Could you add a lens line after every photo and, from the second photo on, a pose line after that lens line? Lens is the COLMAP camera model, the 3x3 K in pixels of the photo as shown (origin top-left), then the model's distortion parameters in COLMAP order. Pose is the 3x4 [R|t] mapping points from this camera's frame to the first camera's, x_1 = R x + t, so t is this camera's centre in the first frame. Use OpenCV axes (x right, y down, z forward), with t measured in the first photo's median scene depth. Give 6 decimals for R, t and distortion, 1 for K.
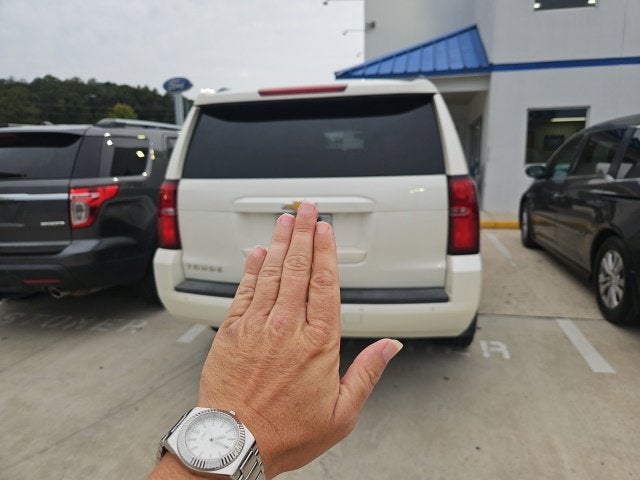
lens RADIAL K [[427.3, 0, 341.0], [0, 427.3, 236.5], [0, 0, 1]] dist [0.065878, -0.052423]
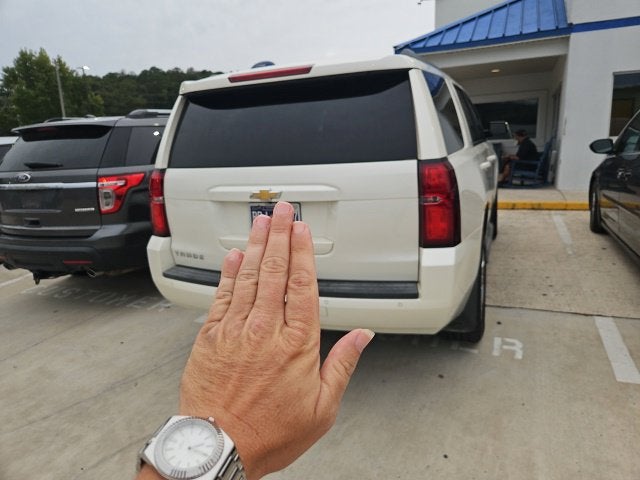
lens RADIAL K [[427.3, 0, 343.1], [0, 427.3, 234.7], [0, 0, 1]] dist [0.065878, -0.052423]
pose [[0.982332, 0.010675, -0.186844, 0.222599], [-0.002276, 0.998979, 0.045112, -0.021597], [0.187135, -0.043889, 0.981353, 0.059688]]
